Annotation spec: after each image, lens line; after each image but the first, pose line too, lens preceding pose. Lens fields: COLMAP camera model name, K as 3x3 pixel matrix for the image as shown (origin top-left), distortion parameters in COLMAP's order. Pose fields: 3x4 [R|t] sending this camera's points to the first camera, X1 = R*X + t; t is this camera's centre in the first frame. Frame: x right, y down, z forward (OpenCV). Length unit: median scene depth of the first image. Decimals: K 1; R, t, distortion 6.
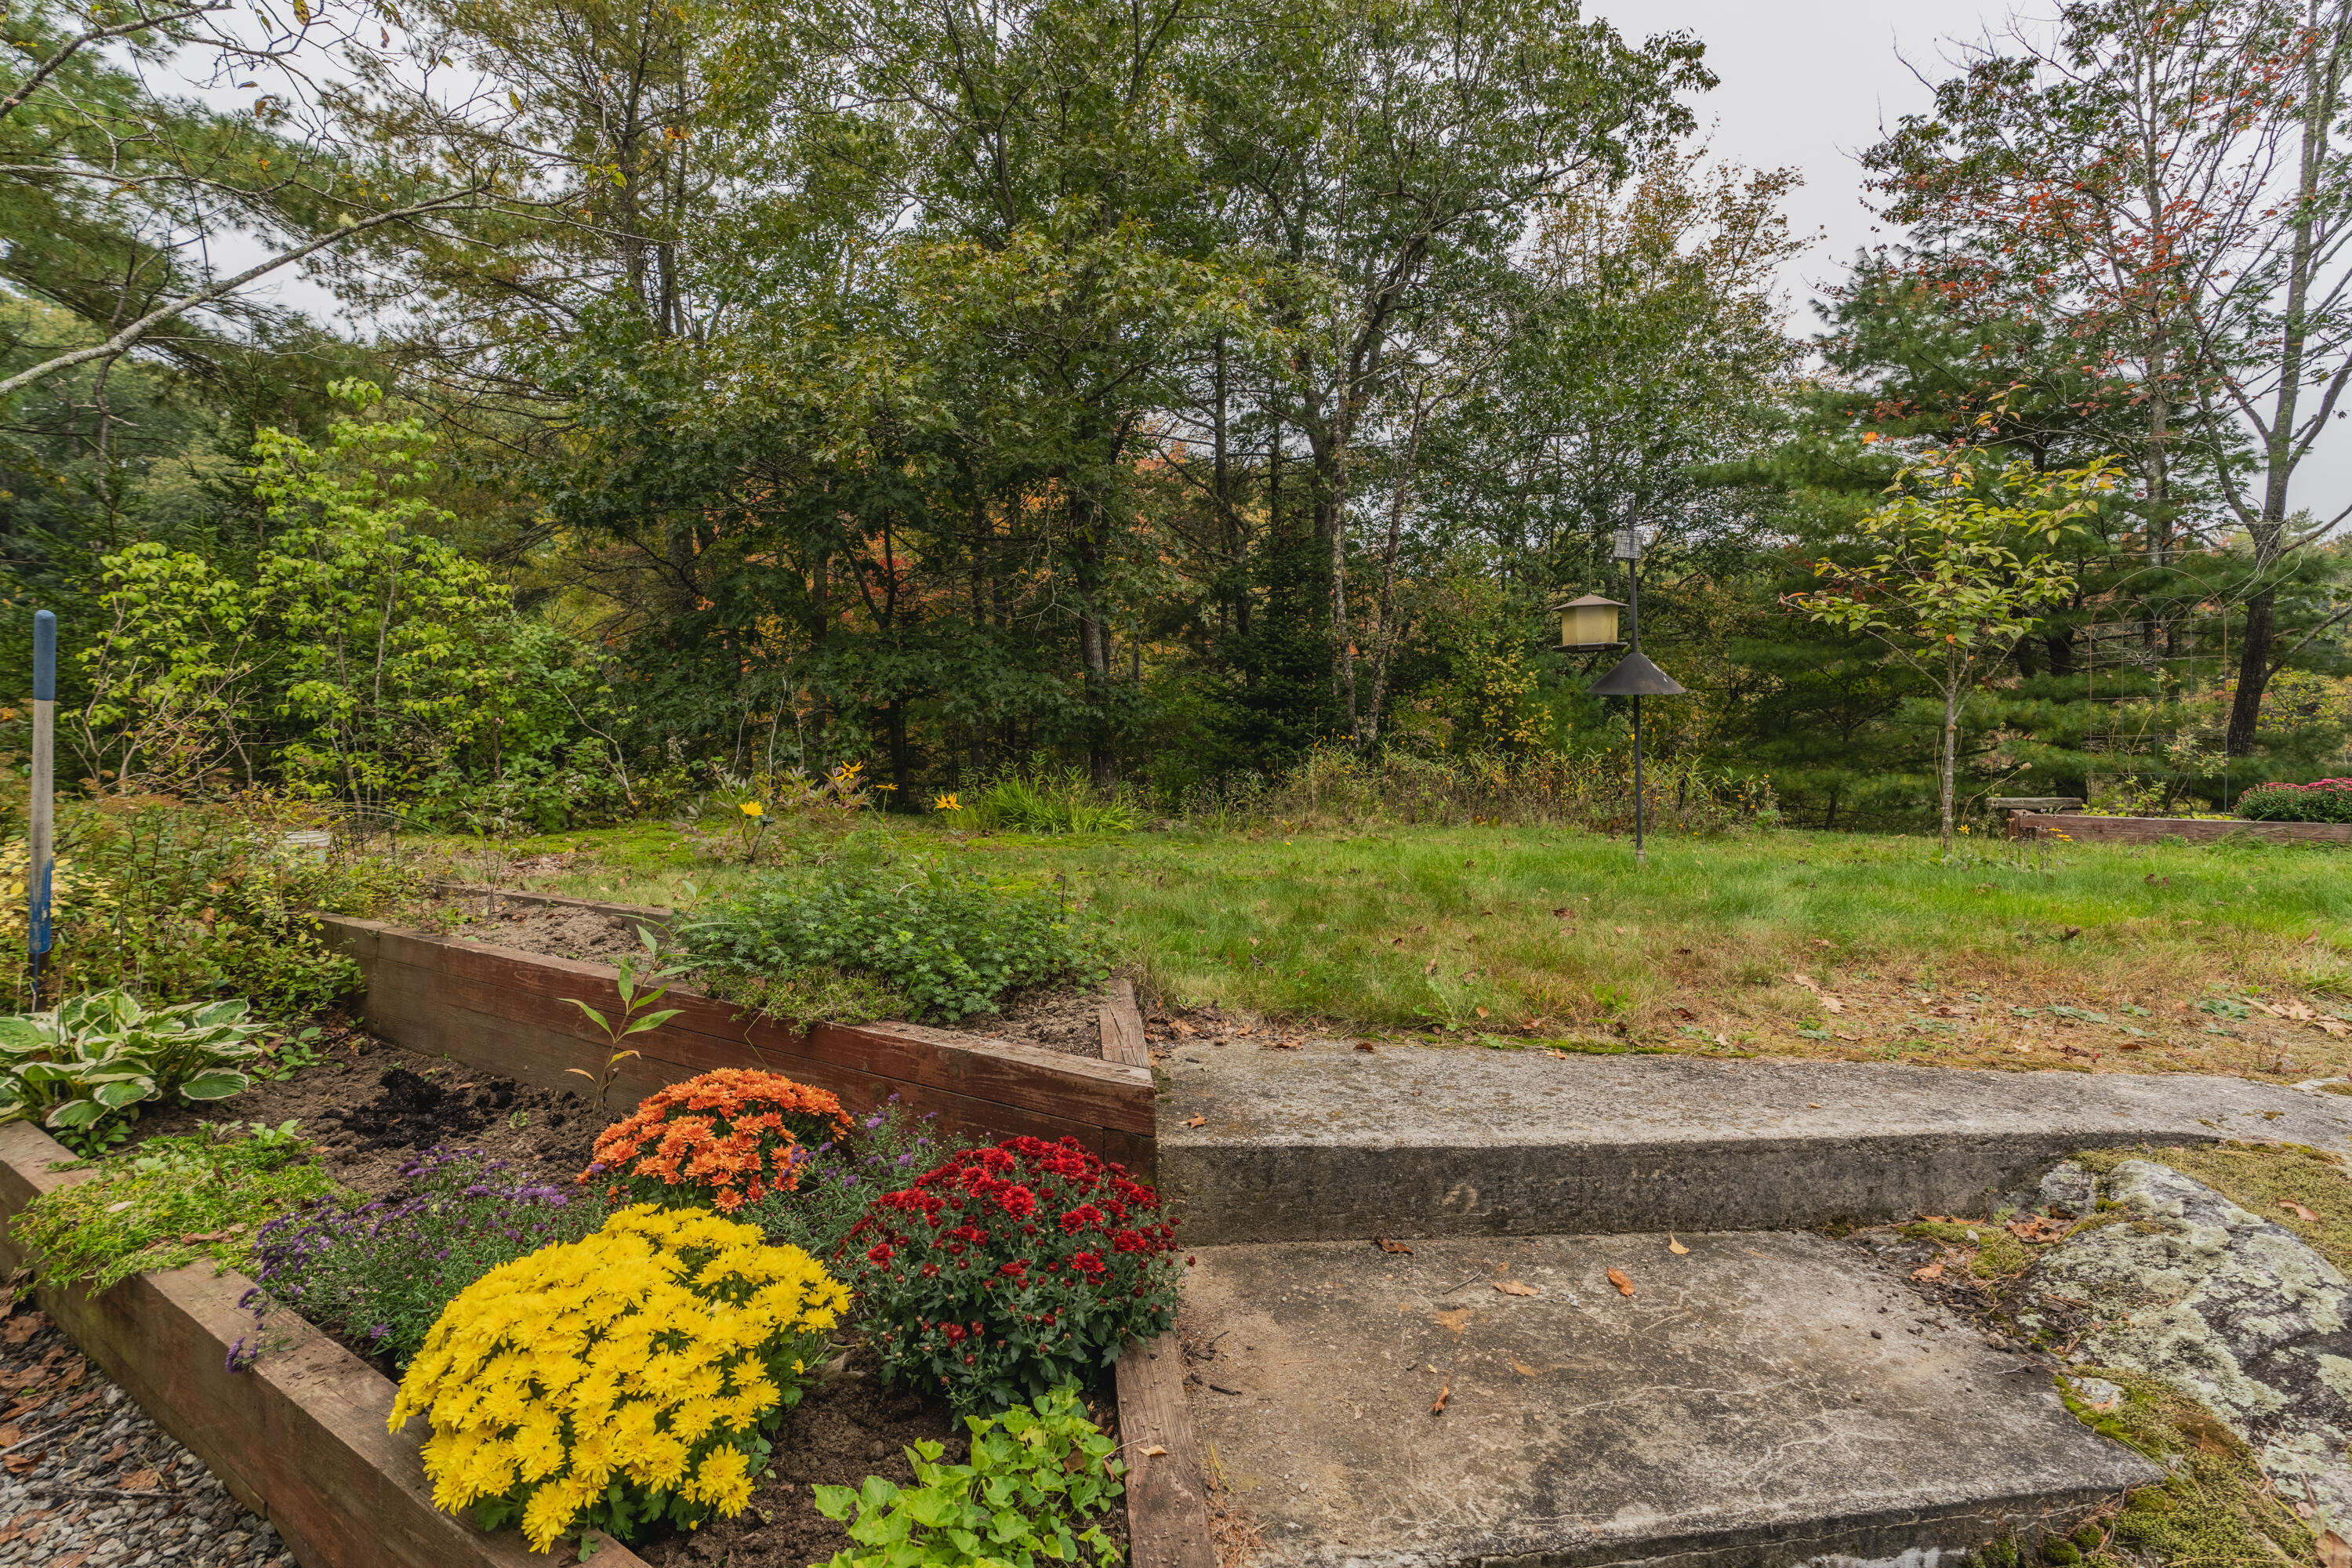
lens RADIAL K [[1064.5, 0, 1166.2], [0, 1064.5, 783.4], [0, 0, 1]] dist [-0.009408, 0.000526]
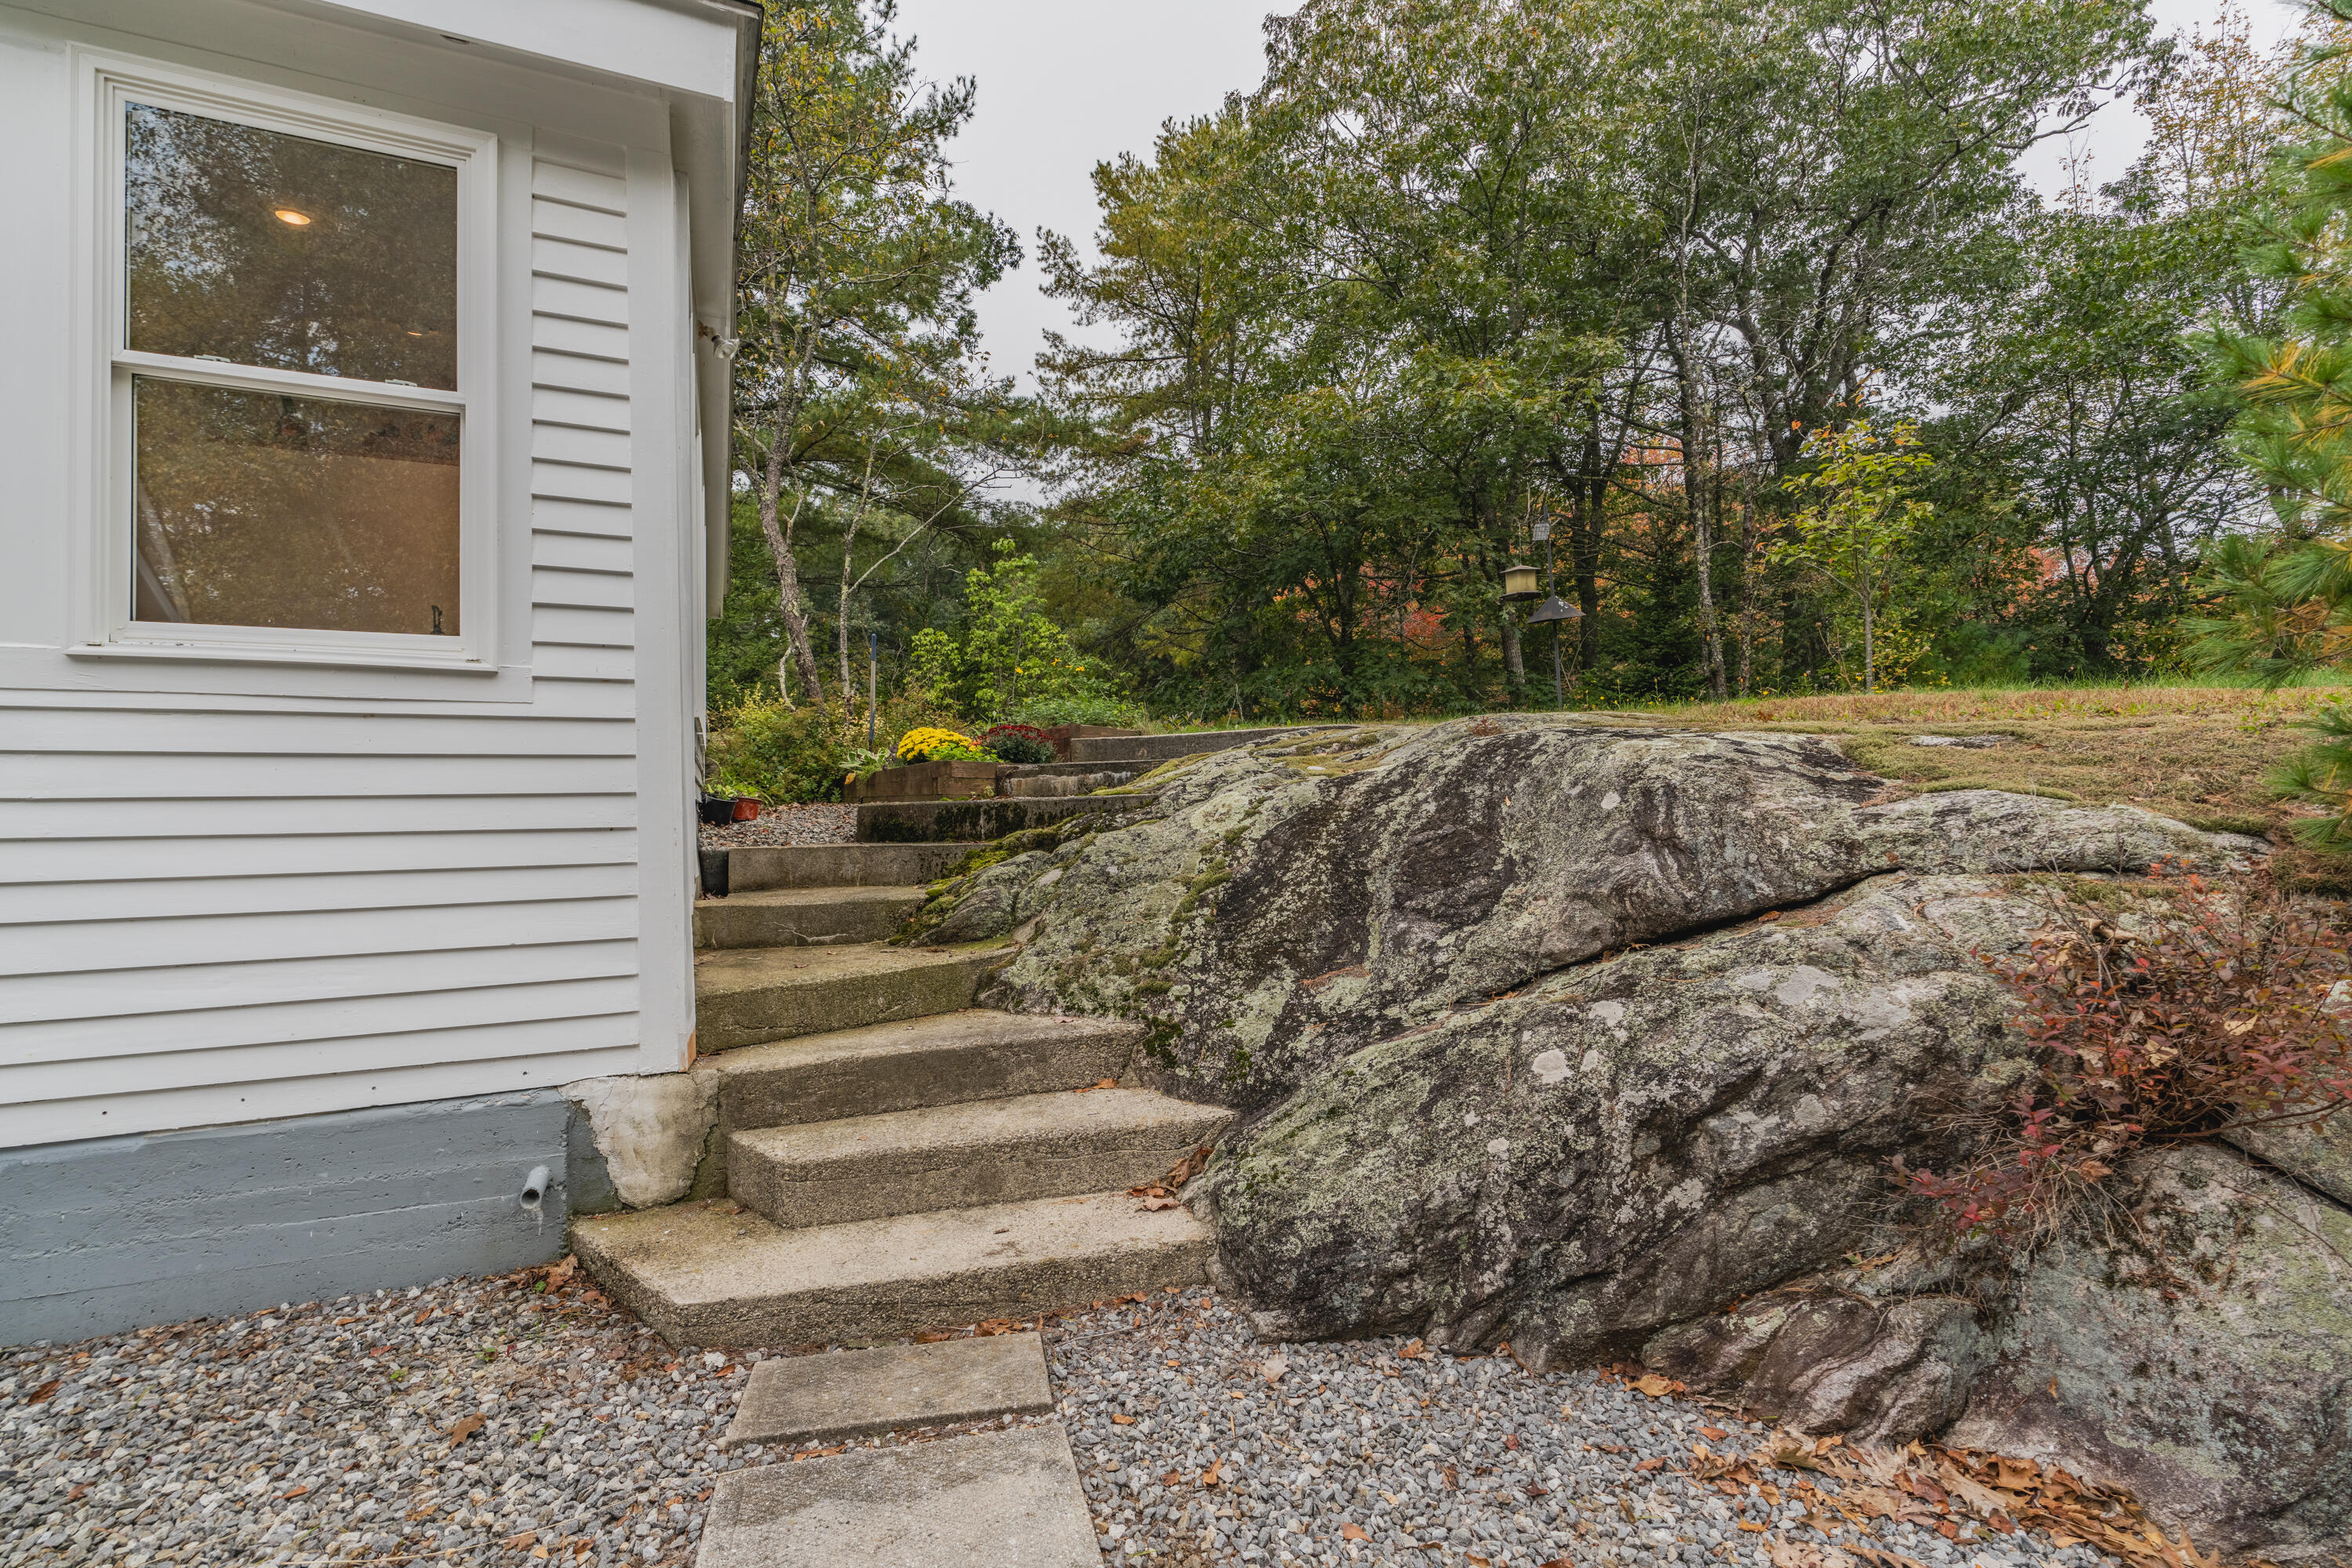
lens RADIAL K [[1064.5, 0, 1166.2], [0, 1064.5, 783.4], [0, 0, 1]] dist [-0.009408, 0.000526]
pose [[0.821233, -0.017859, -0.570313, 0.366168], [-0.009451, 0.998947, -0.044890, 0.098759], [0.570514, 0.042255, 0.820200, -0.268864]]
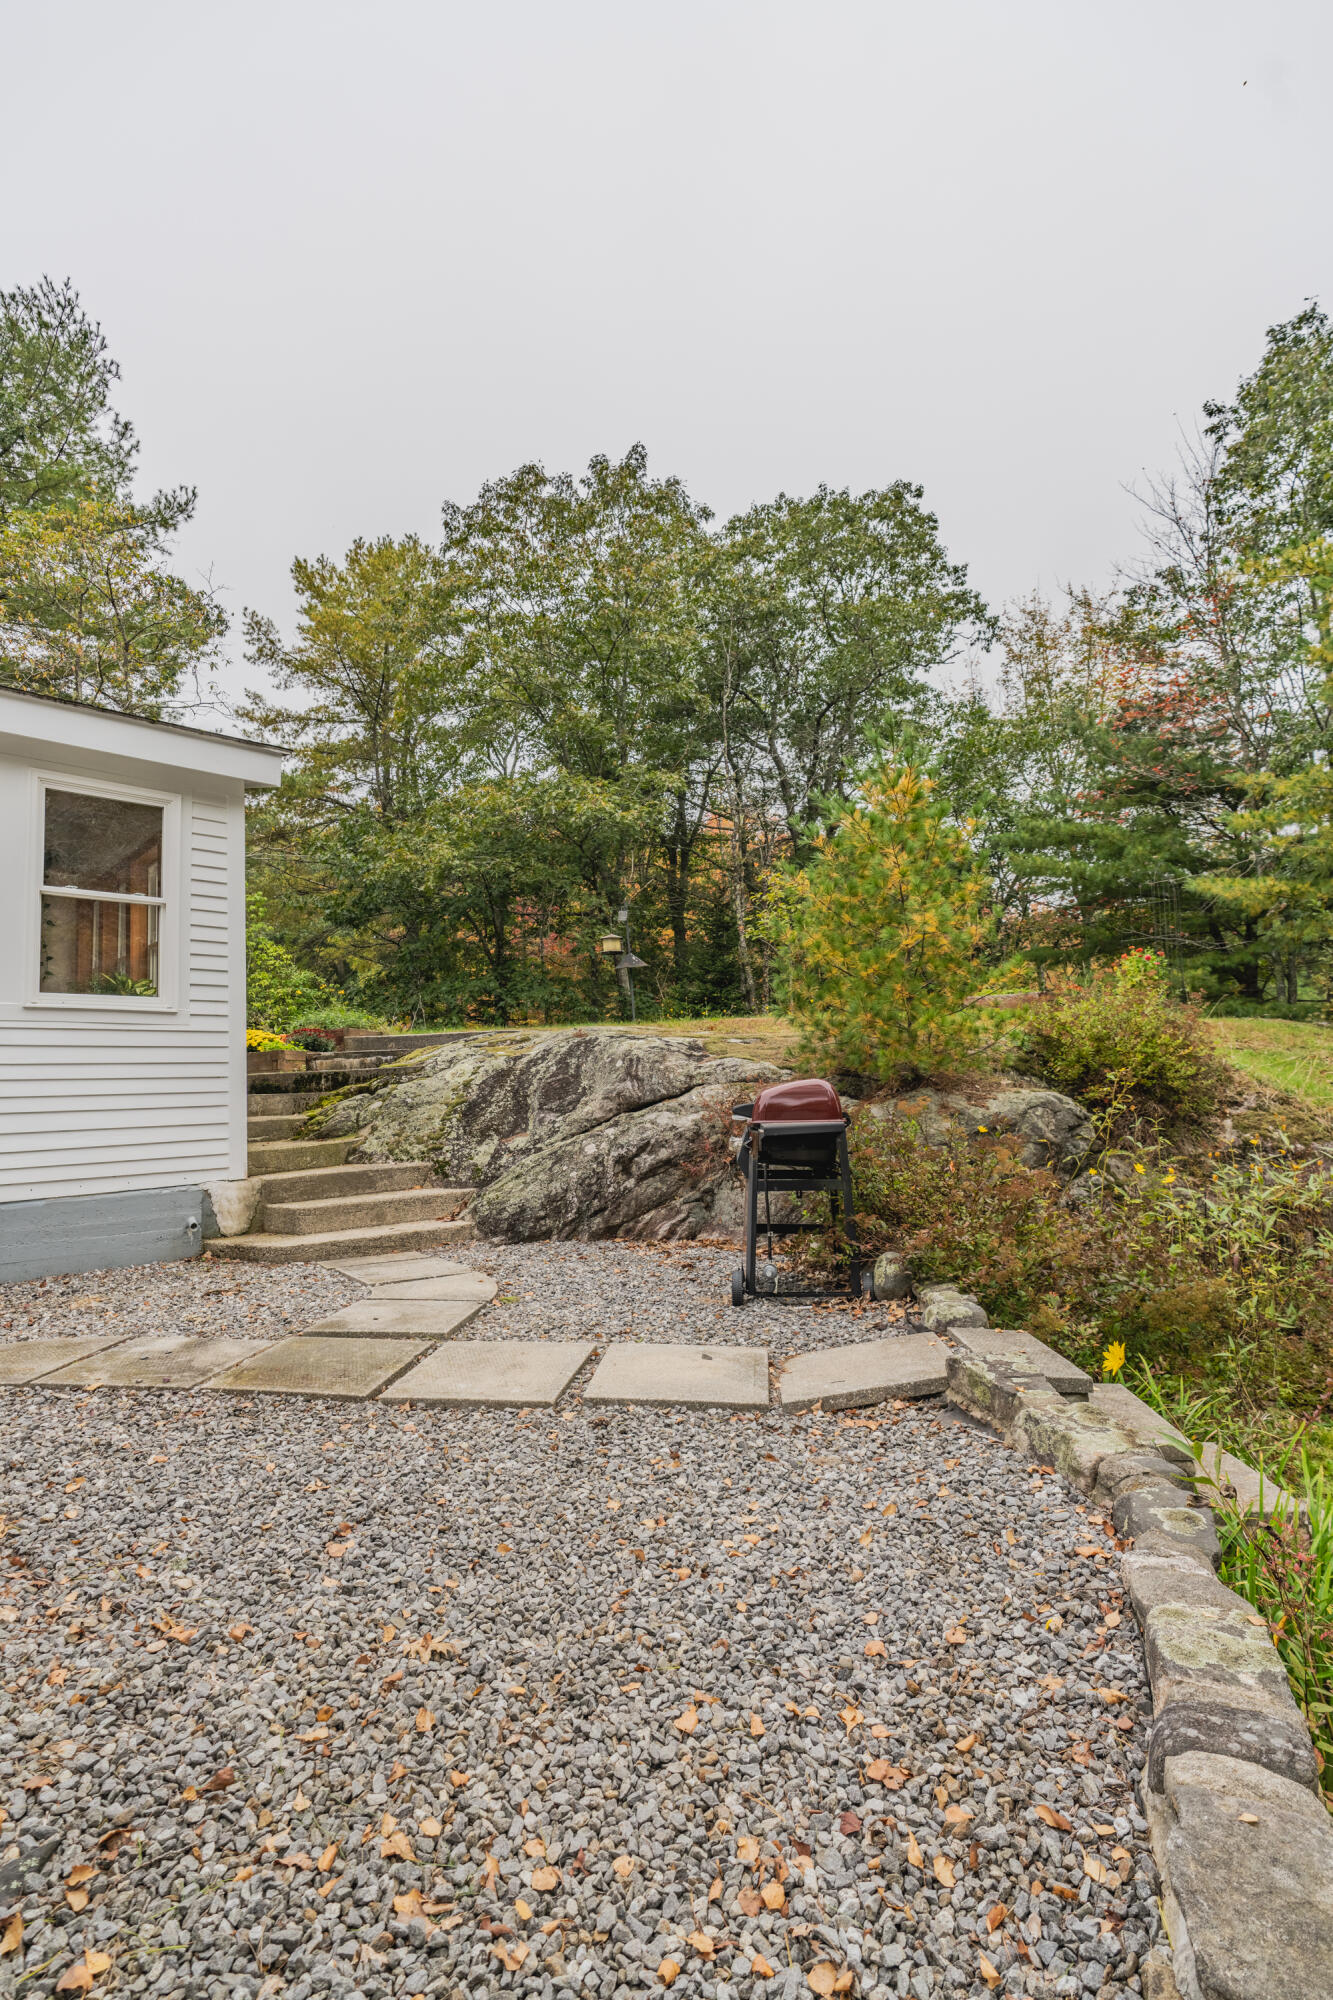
lens RADIAL K [[1010.9, 0, 666.5], [0, 1010.9, 1000.0], [0, 0, 1]] dist [0.000682, 0.000499]
pose [[0.964118, -0.046384, -0.261392, 0.510236], [0.016091, 0.993018, -0.116860, 0.126684], [0.264987, 0.108460, 0.958133, -0.619189]]
